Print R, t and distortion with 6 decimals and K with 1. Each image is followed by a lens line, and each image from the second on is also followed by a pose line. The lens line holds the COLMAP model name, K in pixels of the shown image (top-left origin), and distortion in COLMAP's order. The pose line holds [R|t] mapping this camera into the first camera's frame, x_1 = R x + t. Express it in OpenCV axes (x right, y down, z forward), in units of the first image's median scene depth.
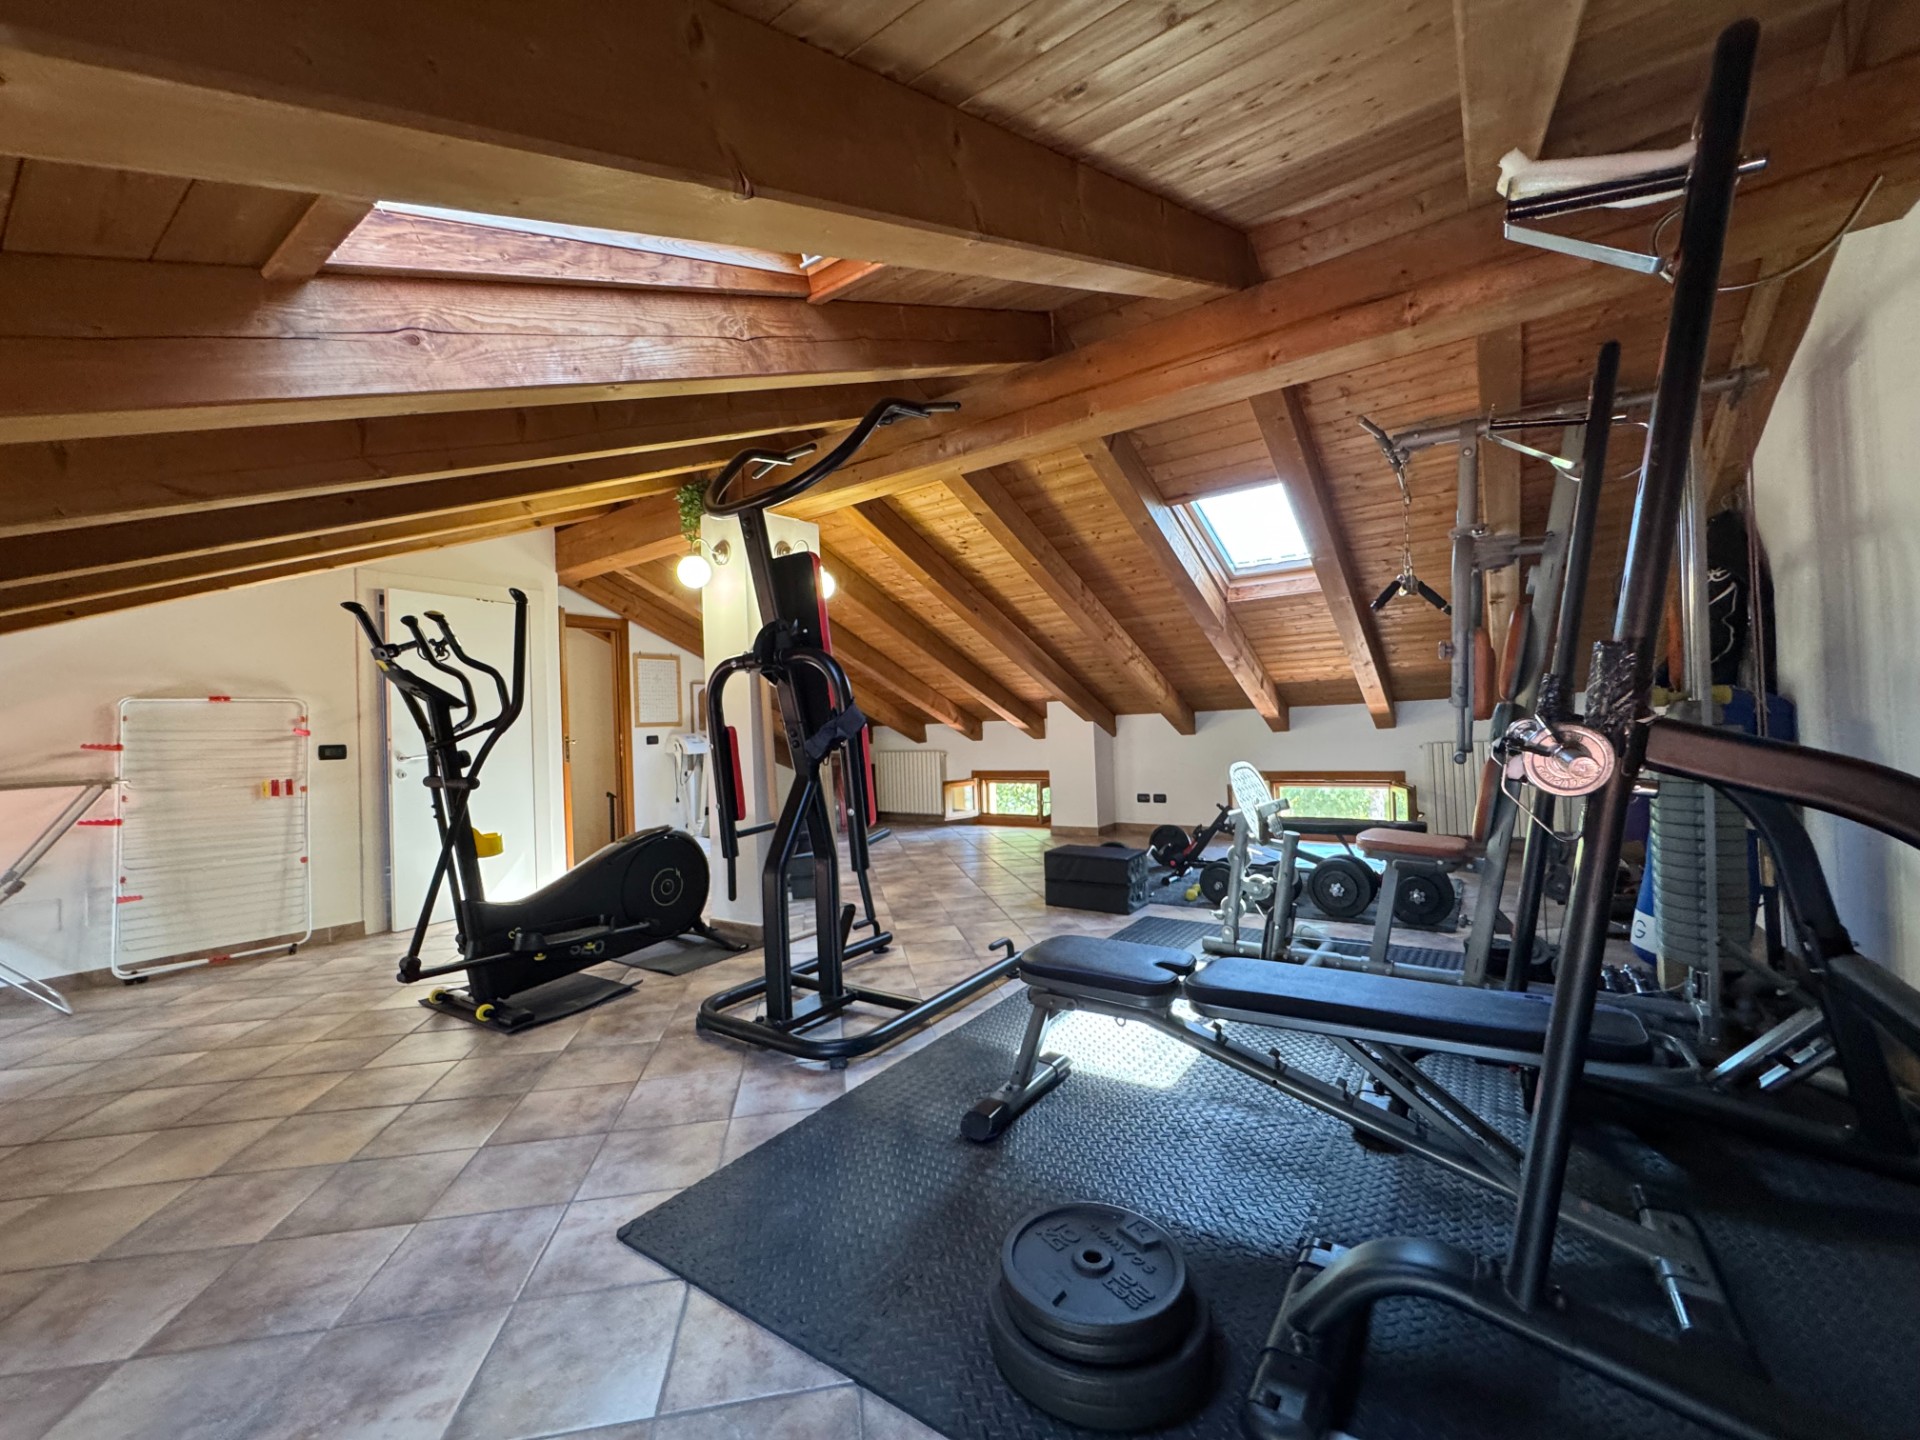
lens RADIAL K [[770.9, 0, 956.8], [0, 770.9, 717.1], [0, 0, 1]] dist [-0.002908, -0.000137]
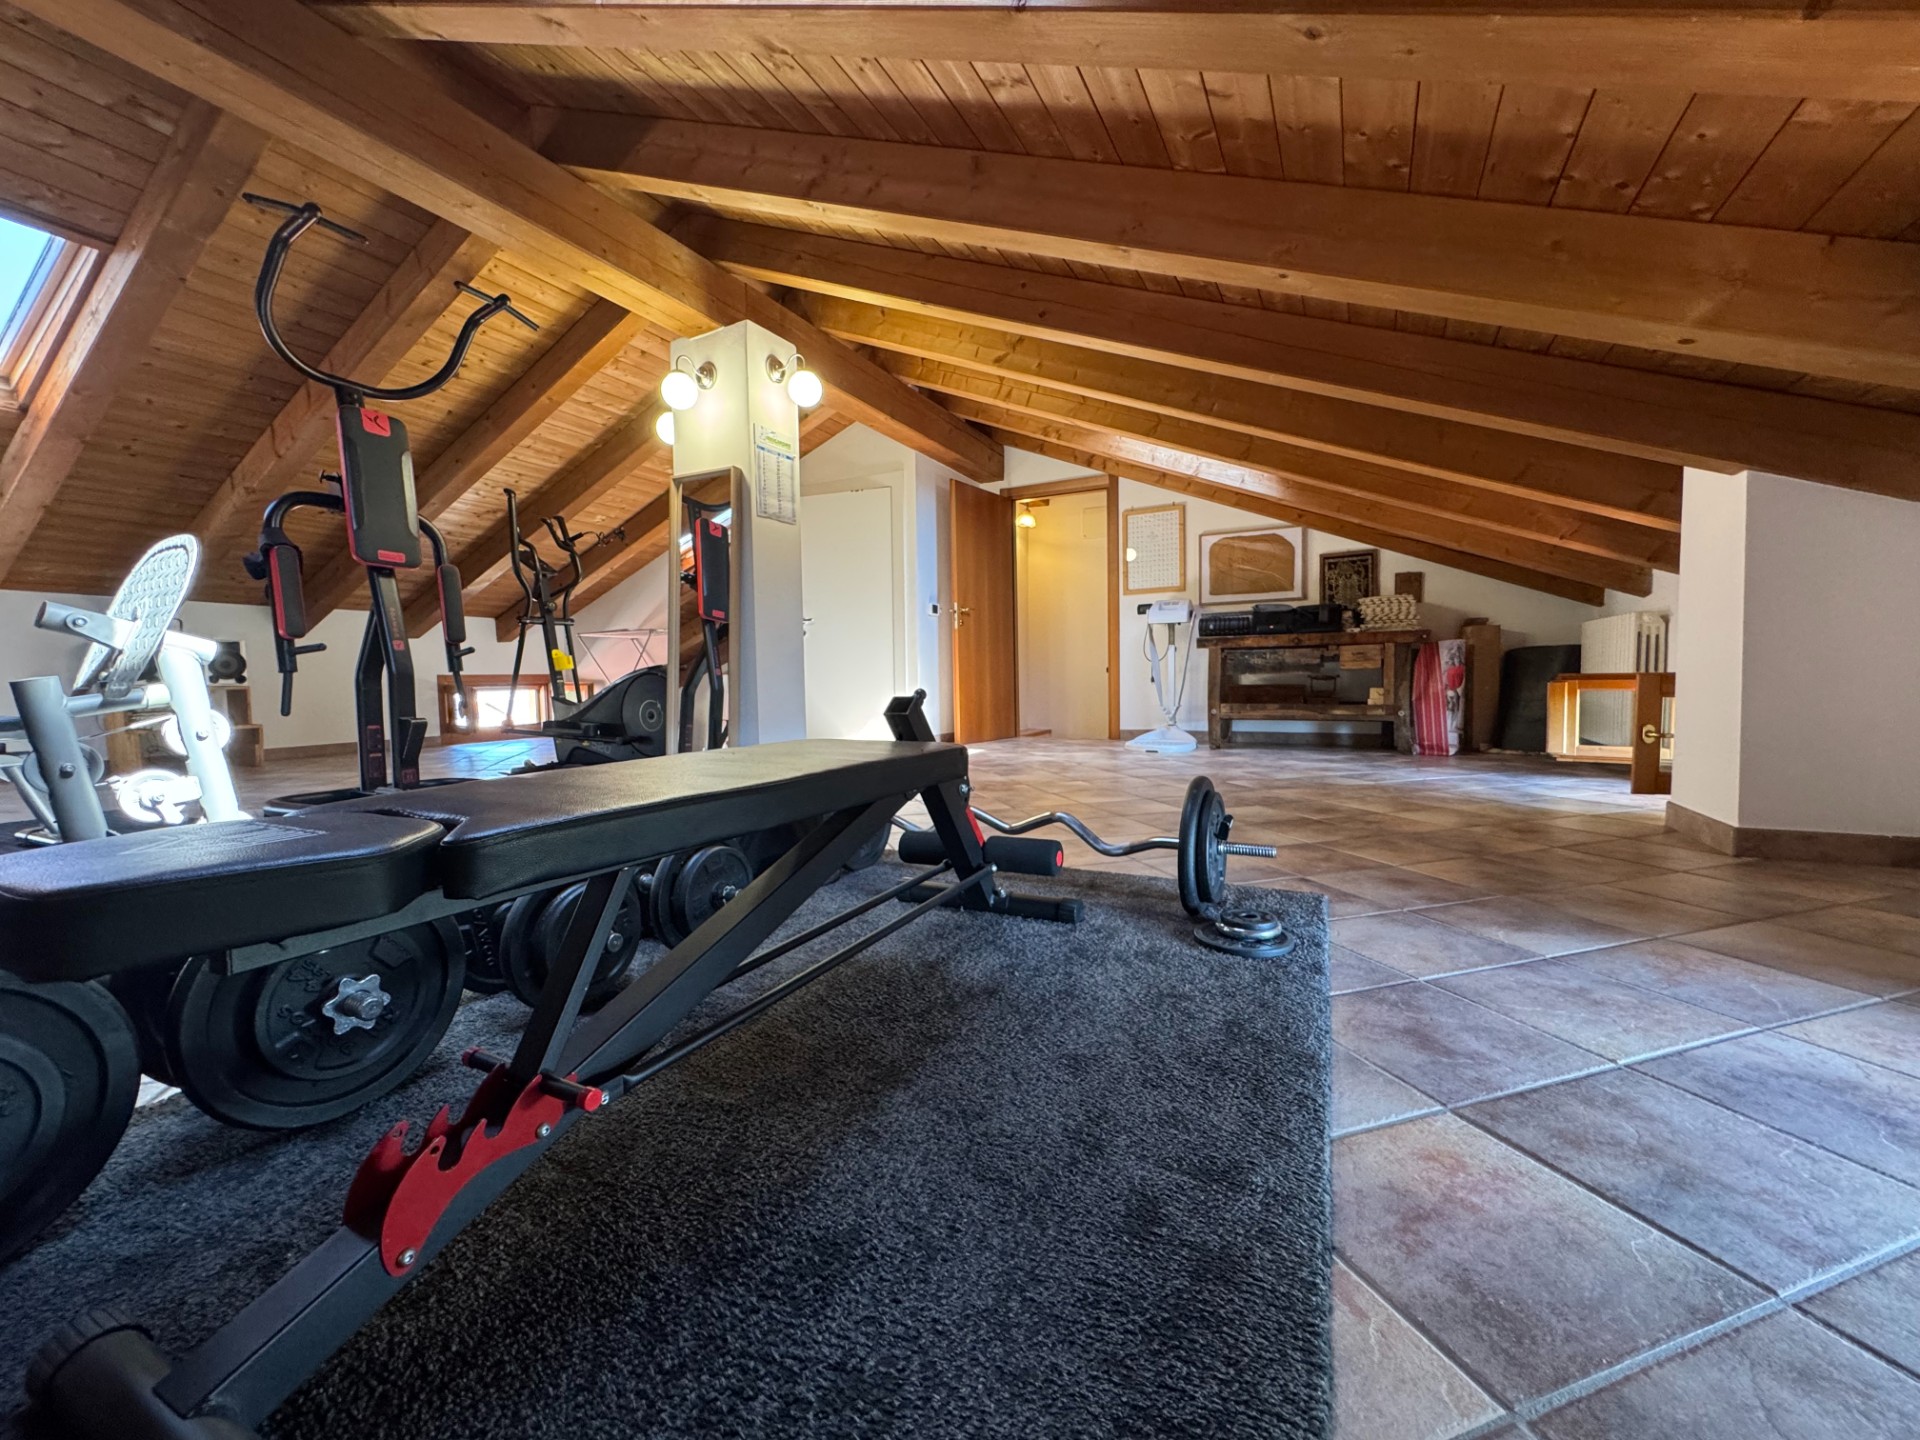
lens RADIAL K [[770.9, 0, 963.9], [0, 770.9, 720.8], [0, 0, 1]] dist [-0.002908, -0.000137]
pose [[0.162594, 0.085508, -0.982981, 0.826738], [0.026294, 0.995509, 0.090947, 0.135678], [0.986343, -0.040634, 0.159615, 1.264976]]
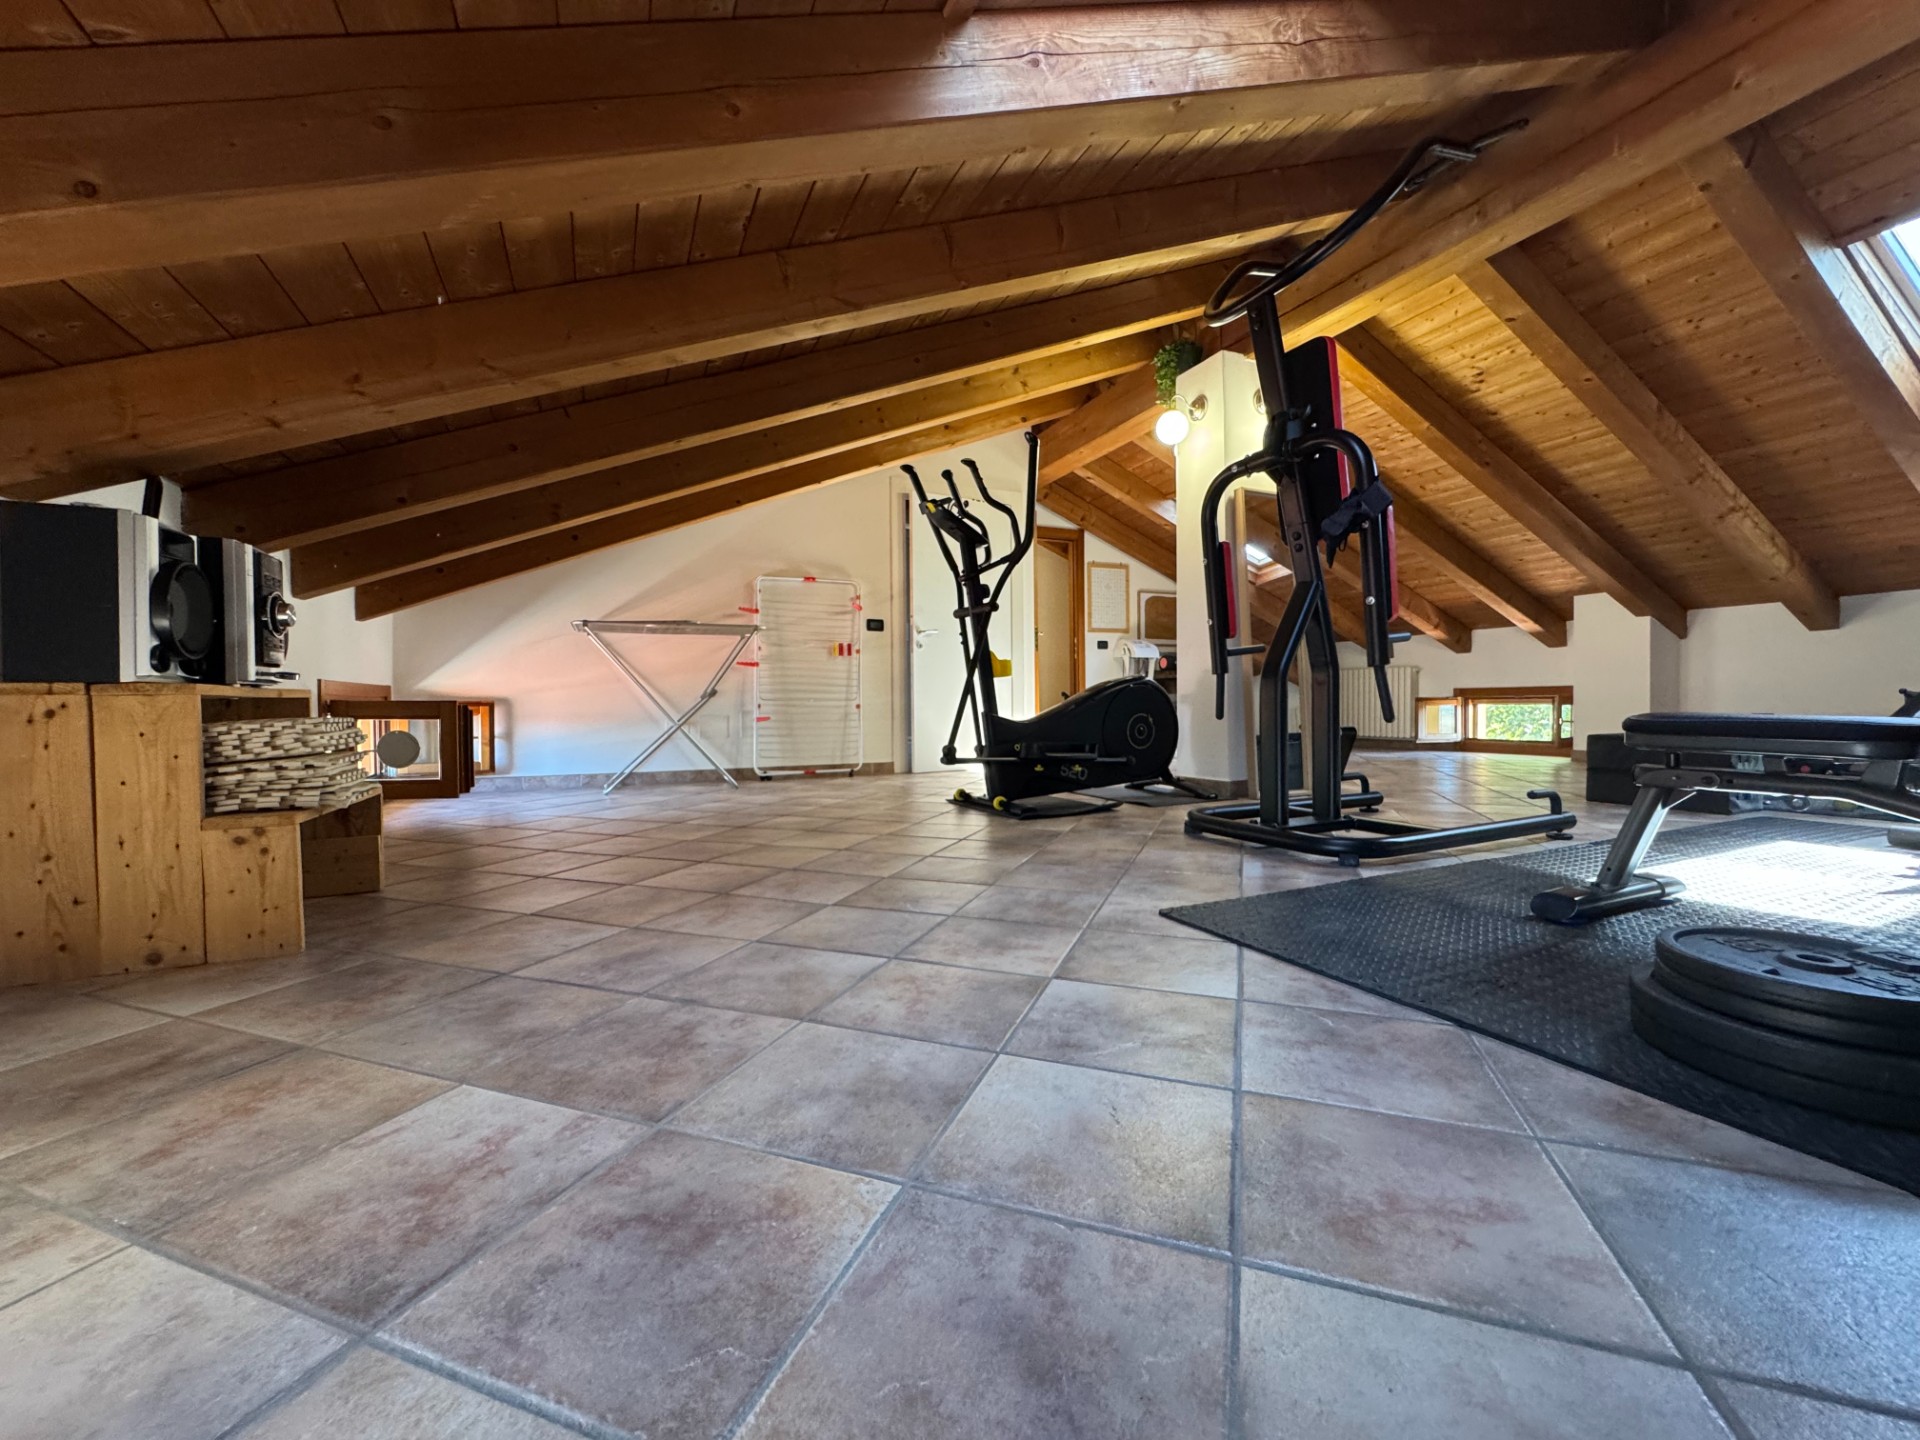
lens RADIAL K [[770.9, 0, 958.3], [0, 770.9, 718.6], [0, 0, 1]] dist [-0.002908, -0.000137]
pose [[0.866016, 0.036707, -0.498666, -0.068740], [-0.013370, 0.998645, 0.050292, 0.154320], [0.499837, -0.036887, 0.865334, -0.032667]]
